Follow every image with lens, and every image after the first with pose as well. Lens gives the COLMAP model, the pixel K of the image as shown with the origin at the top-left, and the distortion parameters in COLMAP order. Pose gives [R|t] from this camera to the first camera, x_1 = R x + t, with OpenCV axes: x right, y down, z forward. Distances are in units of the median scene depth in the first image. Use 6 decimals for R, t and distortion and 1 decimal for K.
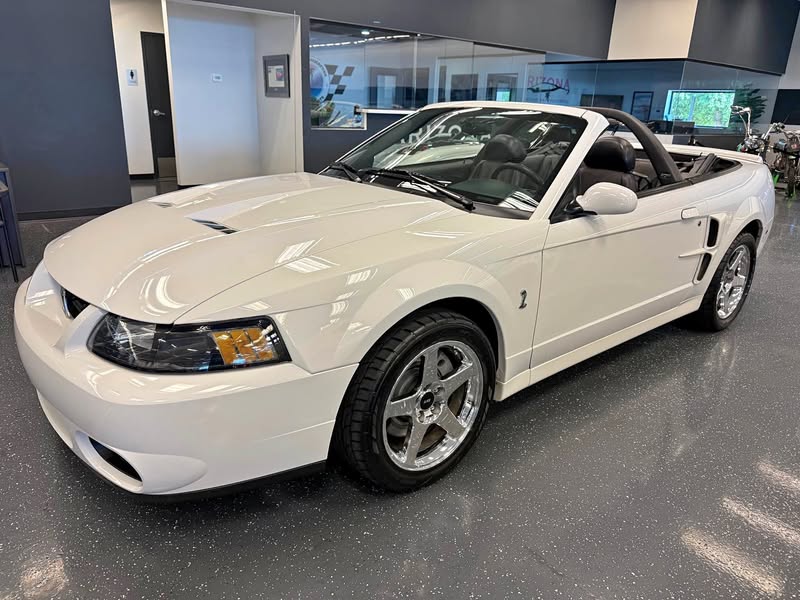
lens RADIAL K [[547.8, 0, 402.4], [0, 547.8, 286.3], [0, 0, 1]] dist [-0.000839, -0.001606]
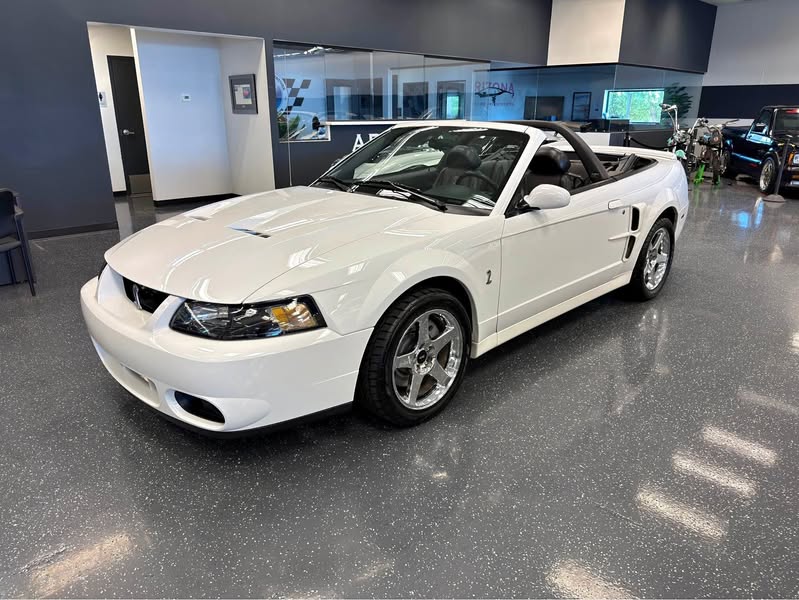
lens RADIAL K [[563.2, 0, 395.8], [0, 563.2, 277.7], [0, 0, 1]] dist [0.002702, -0.000315]
pose [[0.996040, -0.057073, 0.068170, -0.052895], [0.058653, 0.998049, -0.021416, 0.024008], [-0.066815, 0.025329, 0.997444, -0.186852]]
